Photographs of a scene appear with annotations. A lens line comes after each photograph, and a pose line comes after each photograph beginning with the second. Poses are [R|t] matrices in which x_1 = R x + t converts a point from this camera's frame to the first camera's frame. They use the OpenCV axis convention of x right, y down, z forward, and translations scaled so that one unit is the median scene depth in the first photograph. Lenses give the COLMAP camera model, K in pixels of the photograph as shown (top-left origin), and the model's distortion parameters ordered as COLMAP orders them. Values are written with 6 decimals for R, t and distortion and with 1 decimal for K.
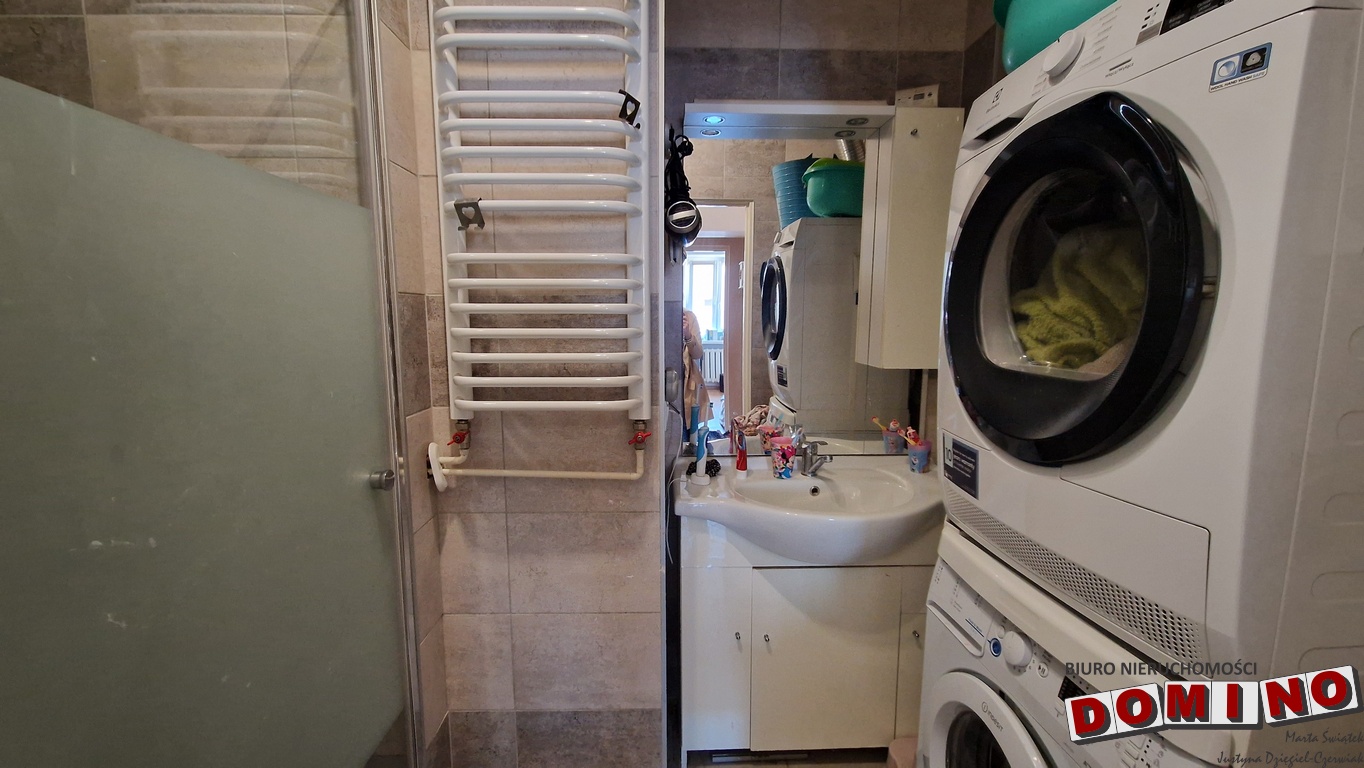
lens RADIAL K [[552.0, 0, 677.7], [0, 552.0, 391.2], [0, 0, 1]] dist [-0.000470, -0.000701]
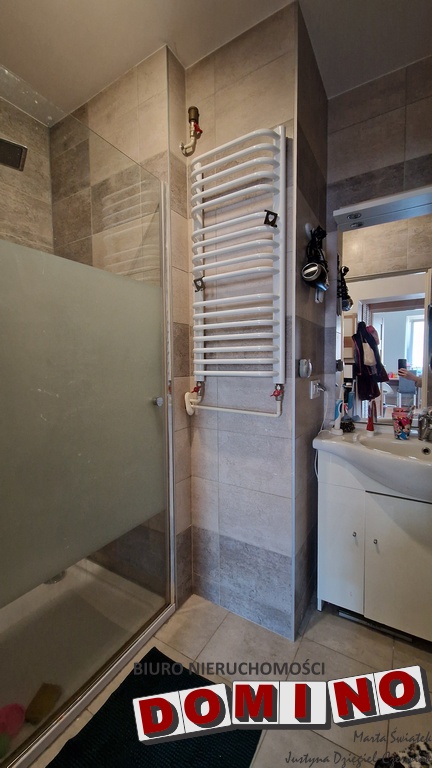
lens RADIAL K [[311.6, 0, 213.9], [0, 311.6, 382.3], [0, 0, 1]] dist [-0.006967, 0.000528]
pose [[0.834027, 0.023754, -0.551211, 0.319884], [-0.062925, 0.996649, -0.052260, 0.113475], [0.548123, 0.078272, 0.832727, 0.030351]]
